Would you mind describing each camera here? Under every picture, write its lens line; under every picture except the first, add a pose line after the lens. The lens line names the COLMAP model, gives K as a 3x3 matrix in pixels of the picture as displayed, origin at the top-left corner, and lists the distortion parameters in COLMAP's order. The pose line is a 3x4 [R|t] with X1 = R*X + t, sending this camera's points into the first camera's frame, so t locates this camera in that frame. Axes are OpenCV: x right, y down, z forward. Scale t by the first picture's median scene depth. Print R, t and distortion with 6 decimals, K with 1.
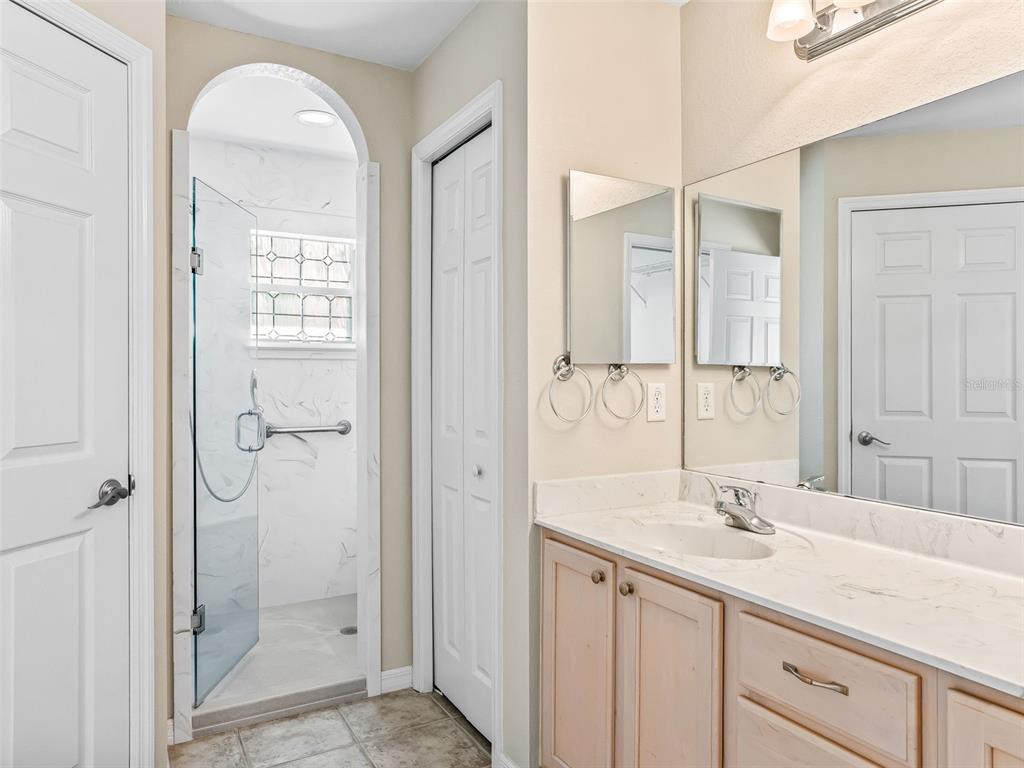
lens RADIAL K [[718.6, 0, 512.0], [0, 718.6, 384.0], [0, 0, 1]] dist [-0.052425, 0.083658]
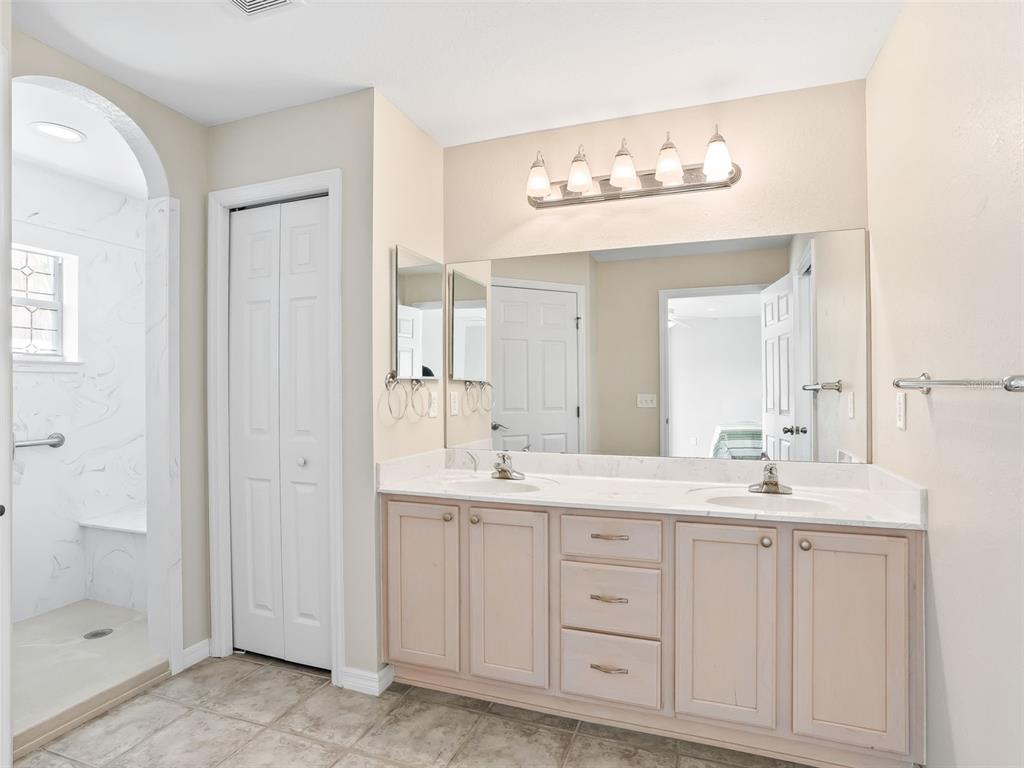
lens RADIAL K [[569.1, 0, 517.5], [0, 569.1, 394.5], [0, 0, 1]] dist [-0.053701, 0.035181]
pose [[0.754145, -0.010167, 0.656630, -0.408085], [0.010275, 0.999940, 0.003683, 0.000804], [-0.656628, 0.003969, 0.754204, -0.017922]]
